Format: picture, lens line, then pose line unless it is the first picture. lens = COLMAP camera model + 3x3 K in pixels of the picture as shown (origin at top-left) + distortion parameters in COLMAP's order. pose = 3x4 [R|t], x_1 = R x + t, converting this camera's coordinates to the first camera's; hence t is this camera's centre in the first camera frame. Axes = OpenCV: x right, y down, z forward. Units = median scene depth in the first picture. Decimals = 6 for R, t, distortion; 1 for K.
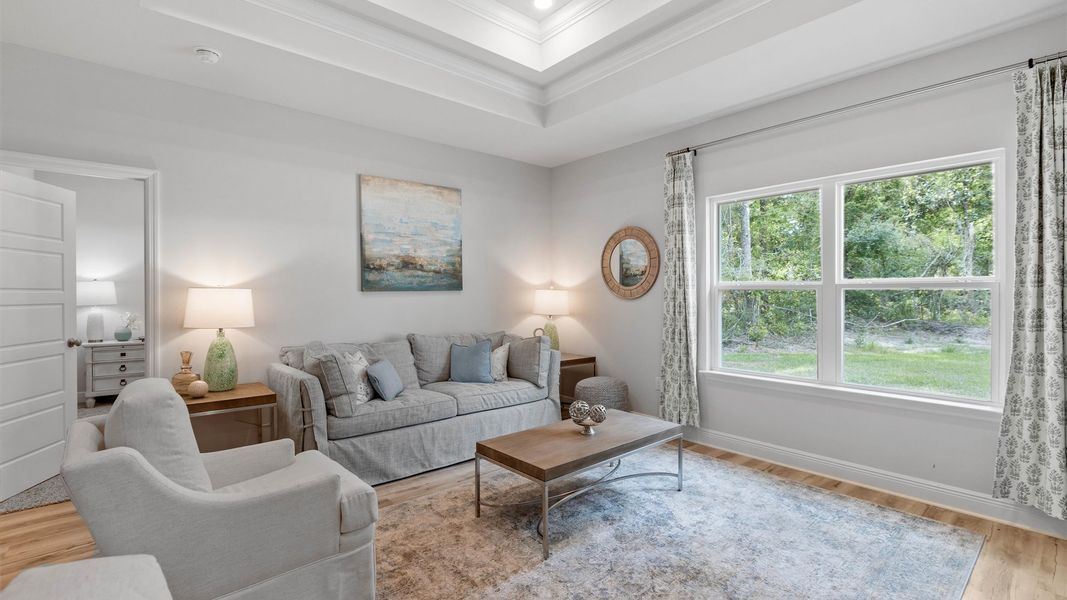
lens RADIAL K [[481.8, 0, 526.0], [0, 481.8, 294.1], [0, 0, 1]] dist [0.001151, -0.001927]
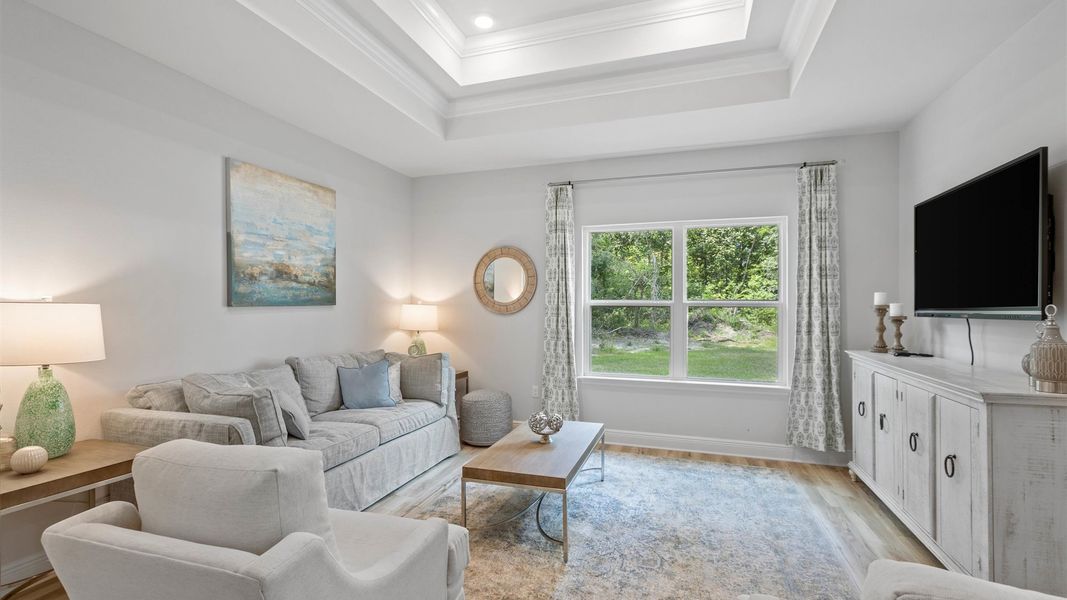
lens RADIAL K [[481.8, 0, 535.2], [0, 481.8, 303.0], [0, 0, 1]] dist [0.001151, -0.001927]
pose [[0.853504, 0.007050, 0.521038, -0.325238], [-0.004046, 0.999968, -0.006903, -0.008200], [-0.521070, 0.003784, 0.853505, 0.071154]]
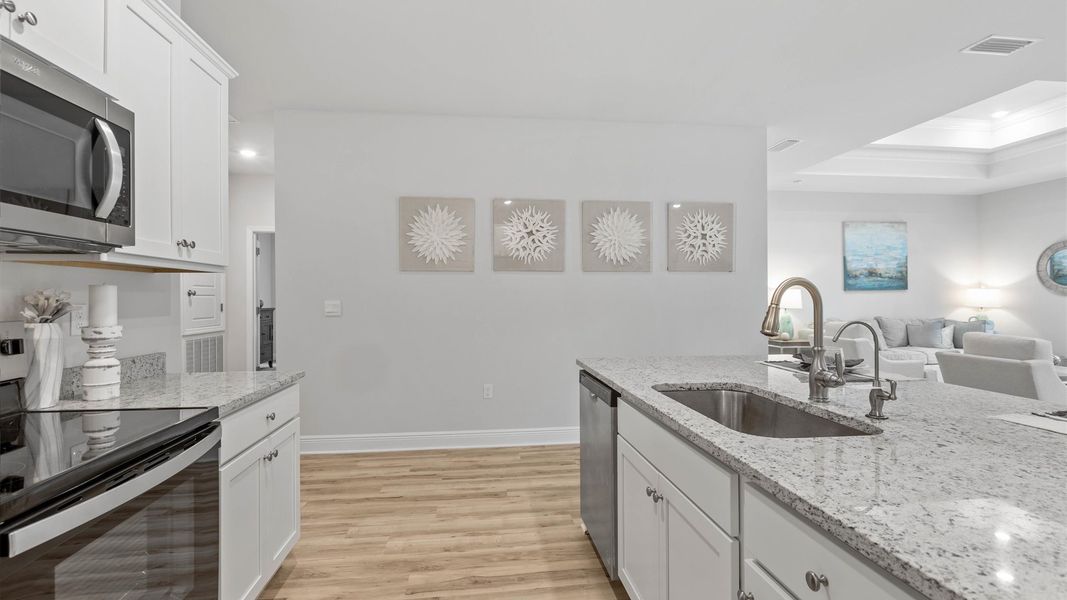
lens RADIAL K [[481.8, 0, 526.4], [0, 481.8, 294.5], [0, 0, 1]] dist [0.001151, -0.001927]
pose [[0.831365, -0.003340, -0.555716, -0.331273], [0.001441, 0.999992, -0.003855, 0.013466], [0.555724, 0.002404, 0.831363, -1.043684]]
